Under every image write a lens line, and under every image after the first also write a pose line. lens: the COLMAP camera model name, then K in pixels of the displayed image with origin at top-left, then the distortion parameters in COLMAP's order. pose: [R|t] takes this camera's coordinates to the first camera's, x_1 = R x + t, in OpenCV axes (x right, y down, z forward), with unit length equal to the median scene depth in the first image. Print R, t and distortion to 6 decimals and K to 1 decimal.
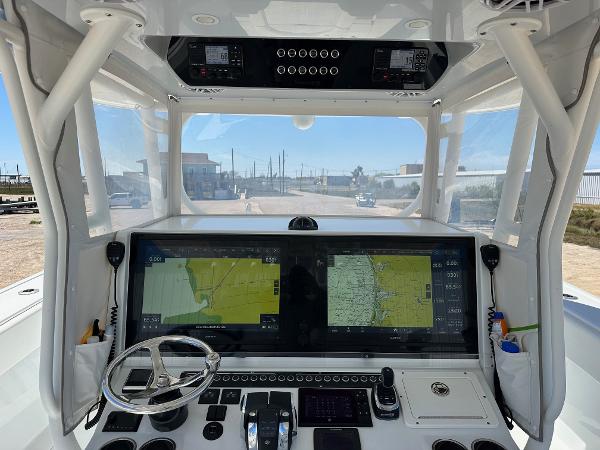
lens RADIAL K [[423.5, 0, 300.0], [0, 423.5, 225.0], [0, 0, 1]] dist [0.111554, -0.156622]
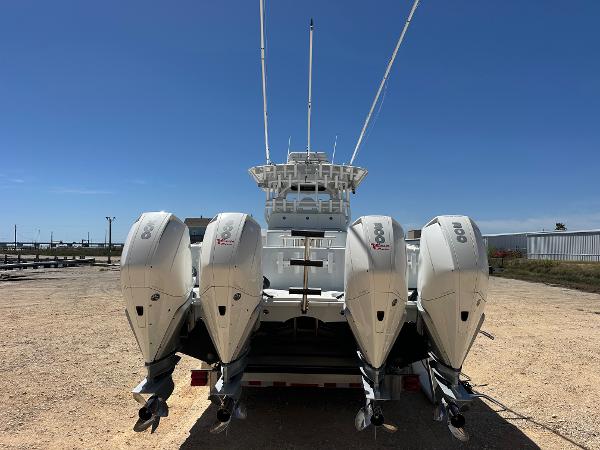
lens RADIAL K [[423.5, 0, 300.0], [0, 423.5, 225.0], [0, 0, 1]] dist [0.111554, -0.156622]
pose [[0.999555, -0.006793, -0.029035, 0.005184], [0.002176, 0.987729, -0.156163, 0.065618], [0.029739, 0.156030, 0.987305, -0.291025]]
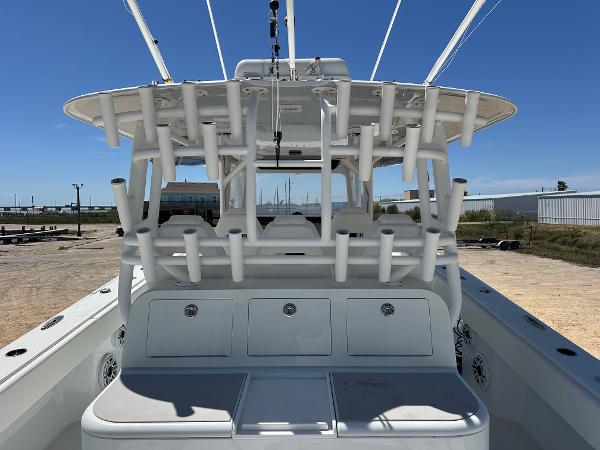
lens RADIAL K [[423.5, 0, 300.0], [0, 423.5, 225.0], [0, 0, 1]] dist [0.111554, -0.156622]
pose [[0.999773, -0.014943, -0.015157, 0.004876], [0.013970, 0.997957, -0.062350, 0.013181], [0.016057, 0.062124, 0.997939, -0.101159]]
